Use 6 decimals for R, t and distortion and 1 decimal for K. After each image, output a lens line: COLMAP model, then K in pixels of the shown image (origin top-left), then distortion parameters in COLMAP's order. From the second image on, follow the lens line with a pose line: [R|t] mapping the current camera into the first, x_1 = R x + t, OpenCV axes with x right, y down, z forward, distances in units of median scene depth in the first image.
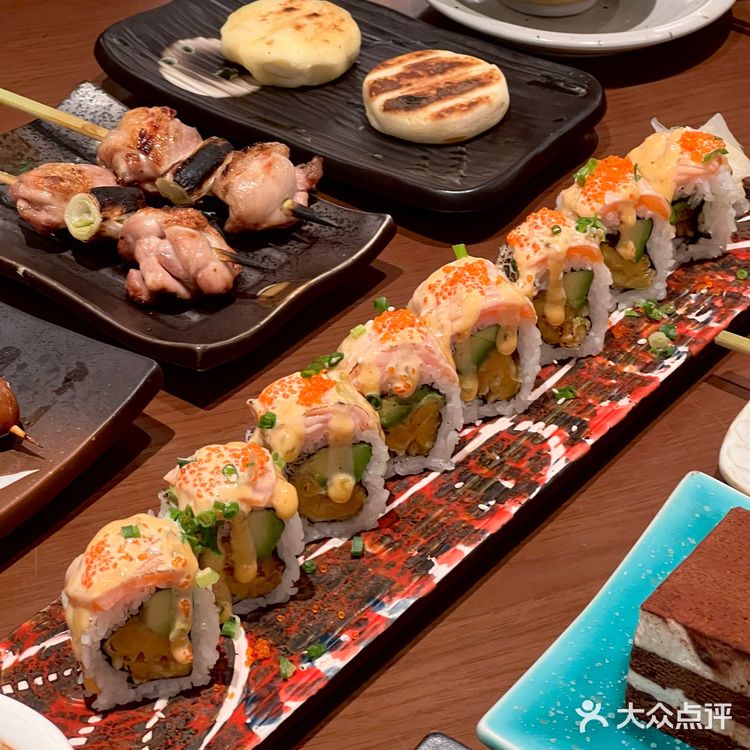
lens RADIAL K [[2294.3, 0, 376.4], [0, 2294.3, 373.0], [0, 0, 1]] dist [0.010943, 0.000000]
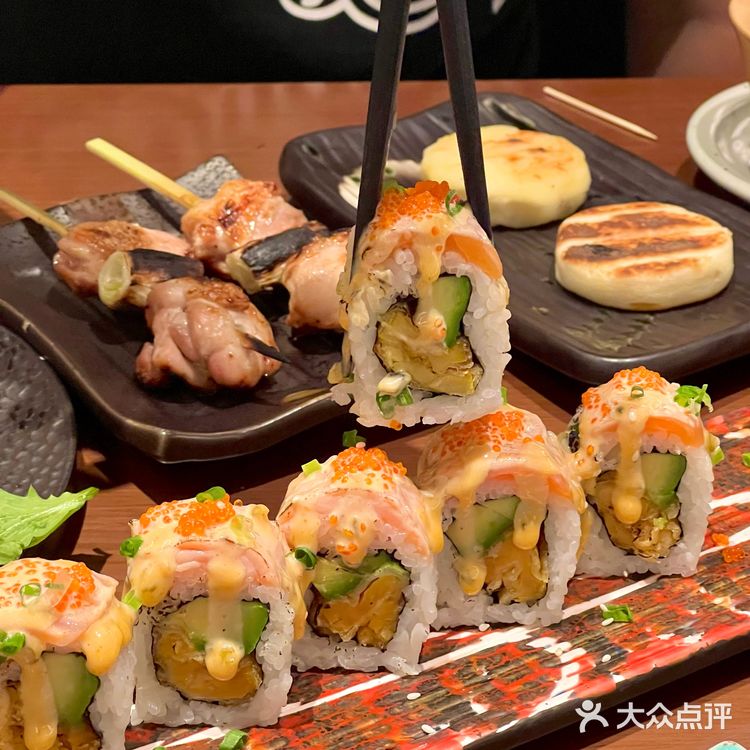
lens RADIAL K [[2294.3, 0, 373.2], [0, 2294.3, 378.1], [0, 0, 1]] dist [0.010943, 0.000000]
pose [[0.940615, 0.150481, -0.304299, 0.225697], [-0.190685, 0.975817, -0.106864, 0.029387], [0.280860, 0.158543, 0.946563, 0.272107]]
